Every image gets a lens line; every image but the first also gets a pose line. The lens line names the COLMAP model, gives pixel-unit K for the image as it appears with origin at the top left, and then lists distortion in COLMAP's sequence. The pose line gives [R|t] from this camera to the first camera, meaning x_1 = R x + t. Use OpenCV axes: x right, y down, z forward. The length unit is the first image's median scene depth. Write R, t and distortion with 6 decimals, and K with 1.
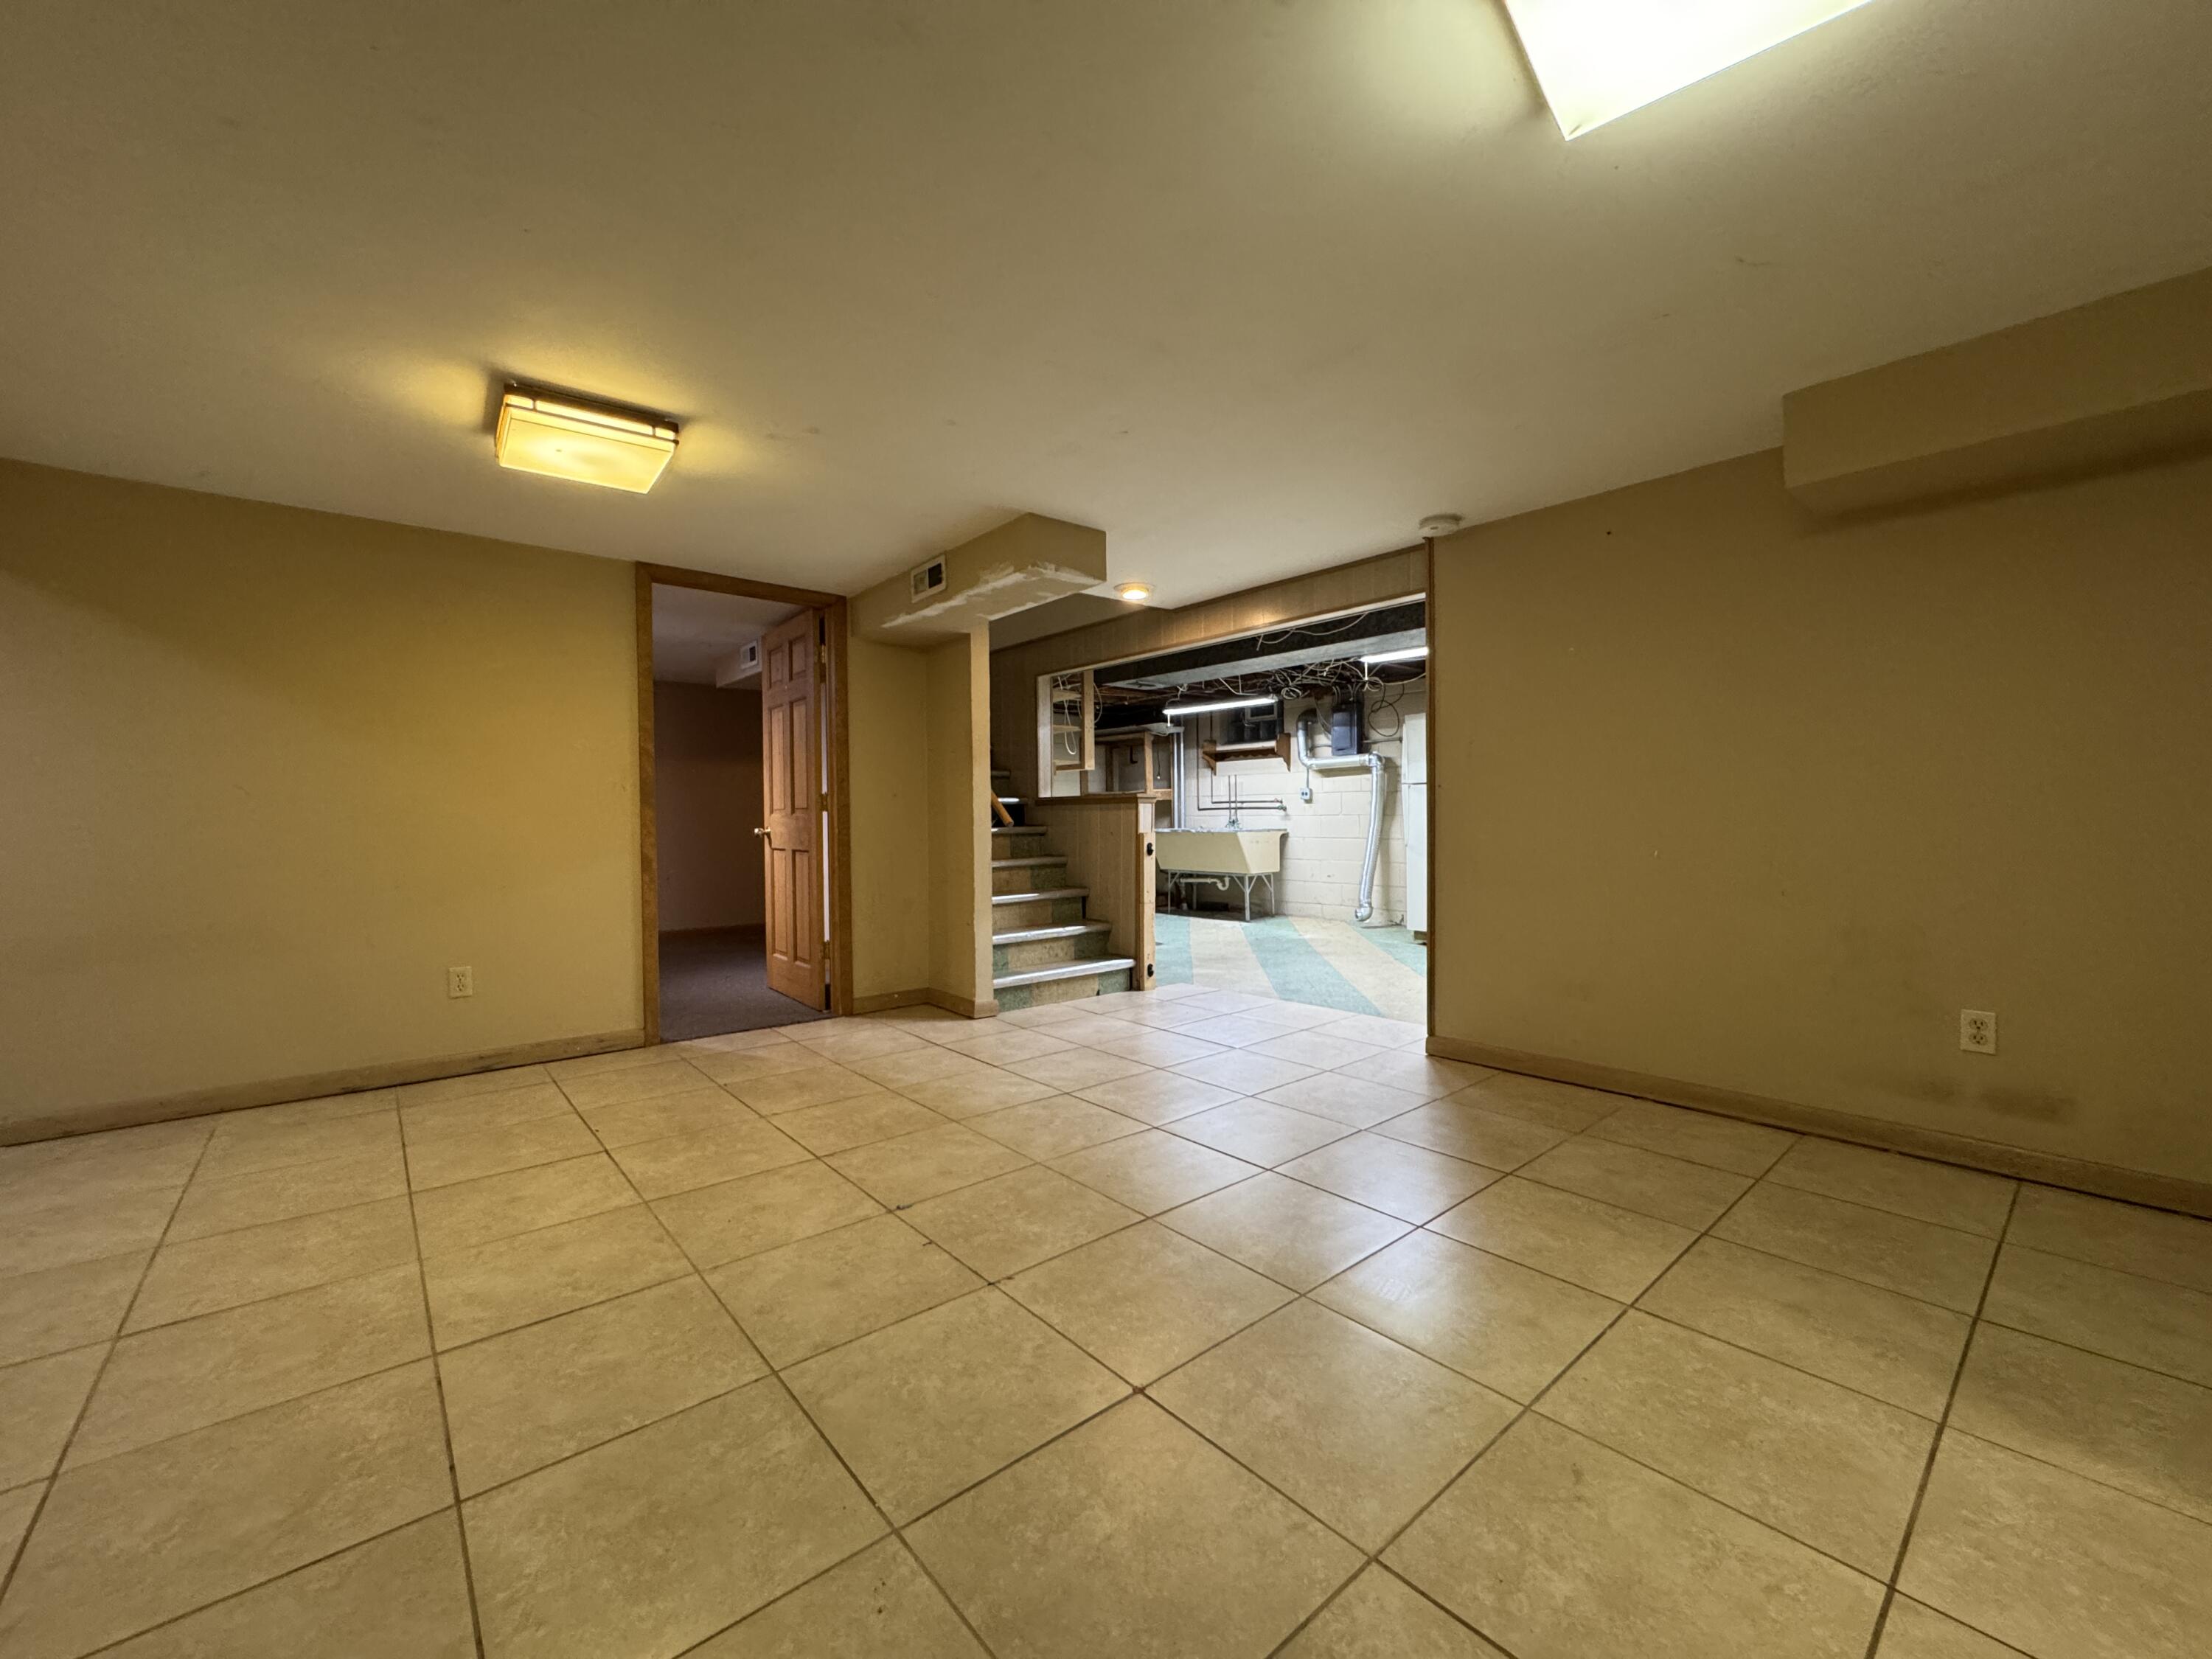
lens RADIAL K [[882.7, 0, 1106.0], [0, 882.7, 829.5], [0, 0, 1]] dist [-0.002528, 0.000073]
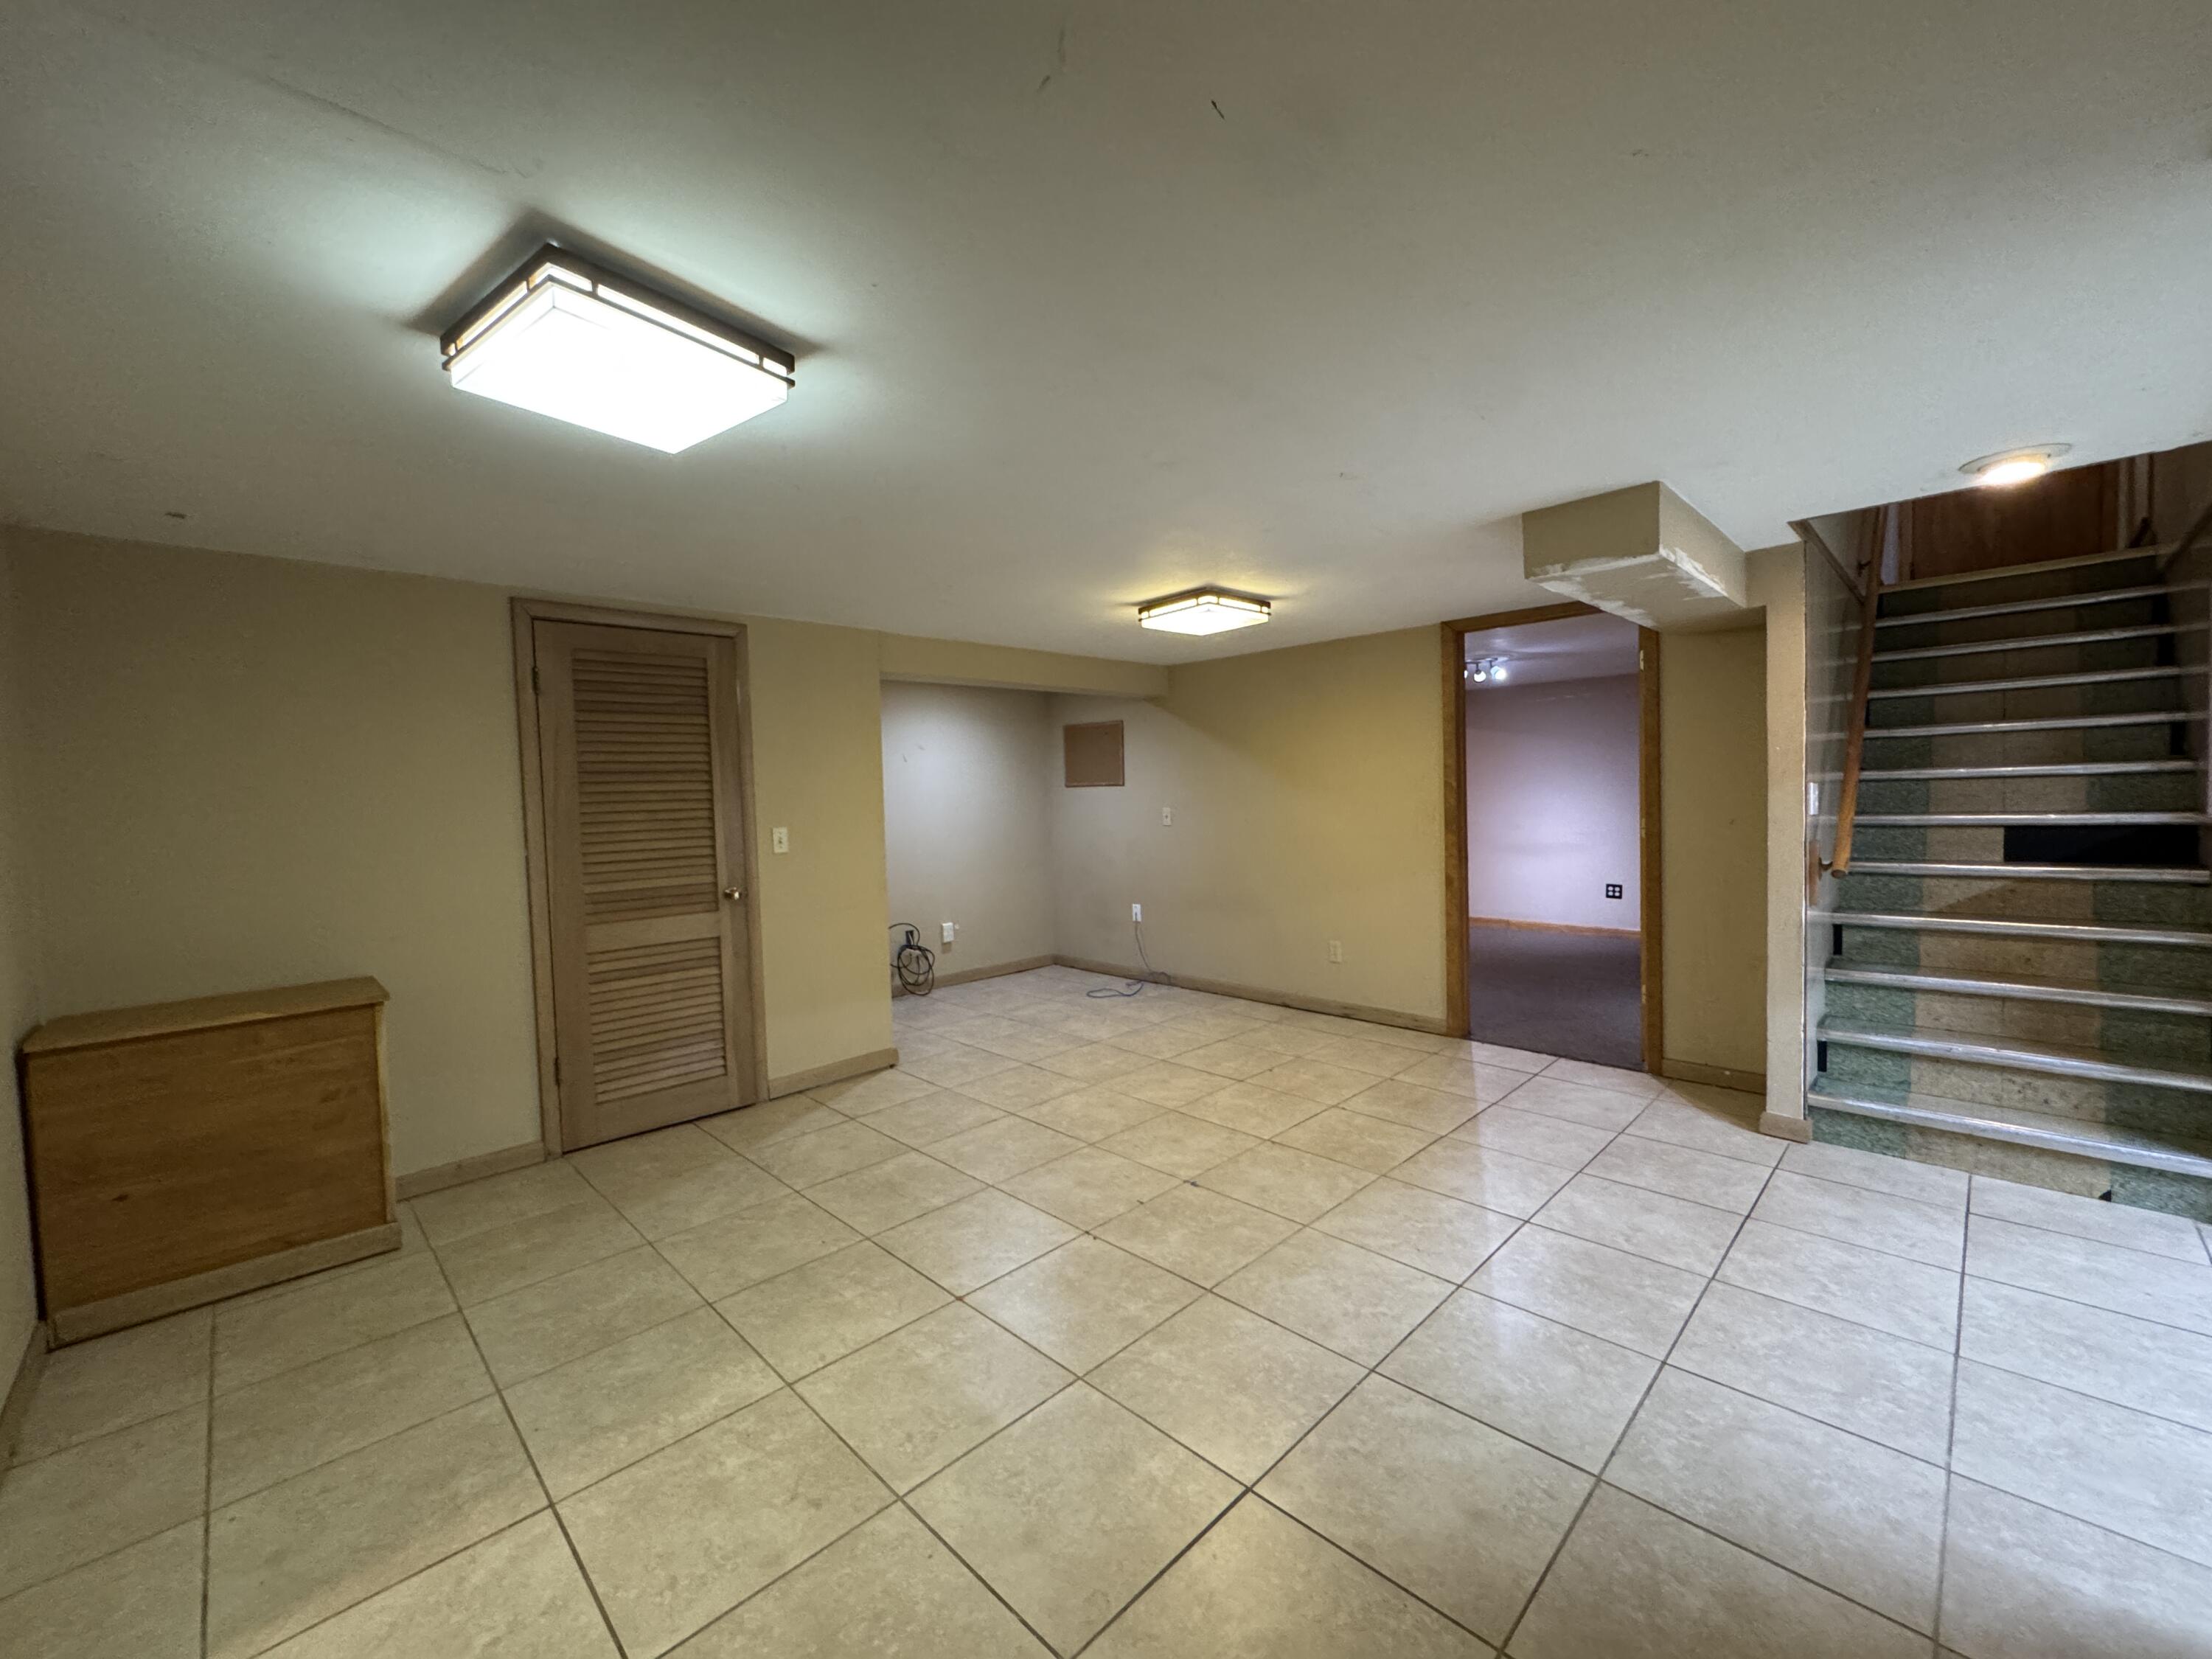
lens RADIAL K [[882.7, 0, 1106.0], [0, 882.7, 829.5], [0, 0, 1]] dist [-0.002528, 0.000073]
pose [[0.074966, 0.046938, -0.996081, 1.002472], [0.013108, 0.998759, 0.048051, -0.153510], [0.997100, -0.016659, 0.074258, 0.760639]]
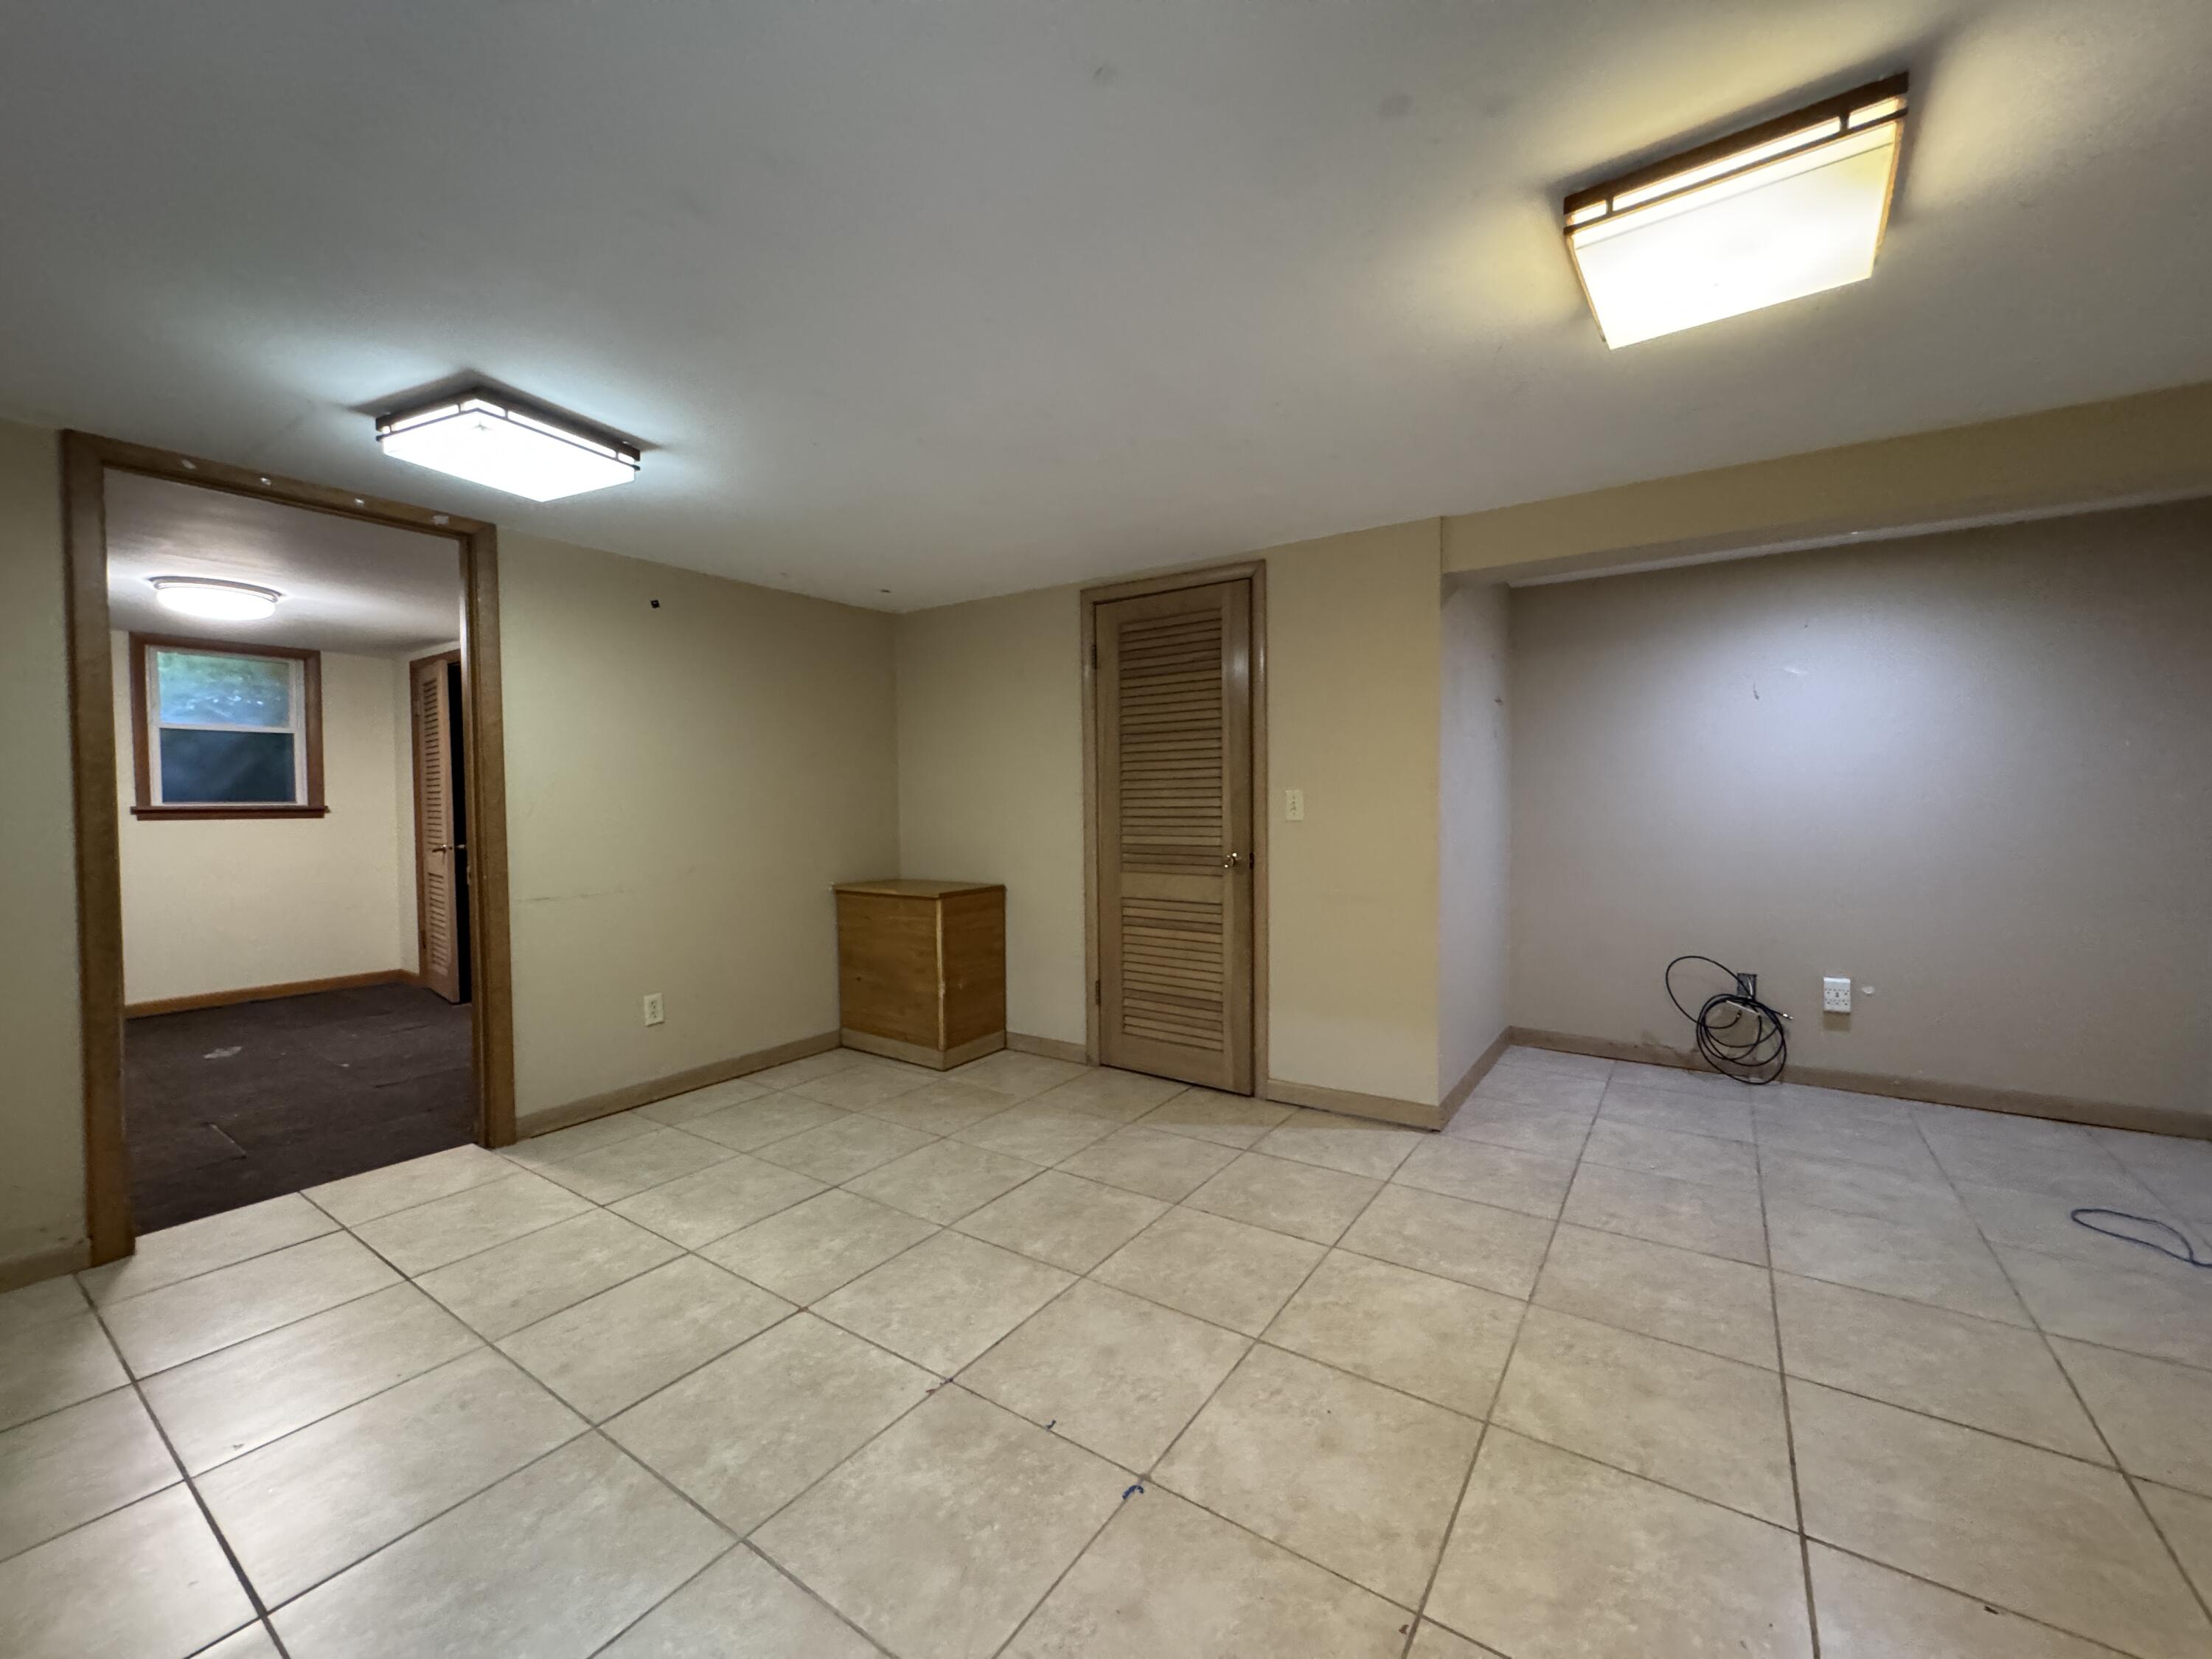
lens RADIAL K [[882.7, 0, 1106.0], [0, 882.7, 829.5], [0, 0, 1]] dist [-0.002528, 0.000073]
pose [[-0.965375, 0.024951, -0.259669, -0.049935], [0.012609, 0.998715, 0.049087, -0.094842], [0.260560, 0.044113, -0.964449, 1.563169]]
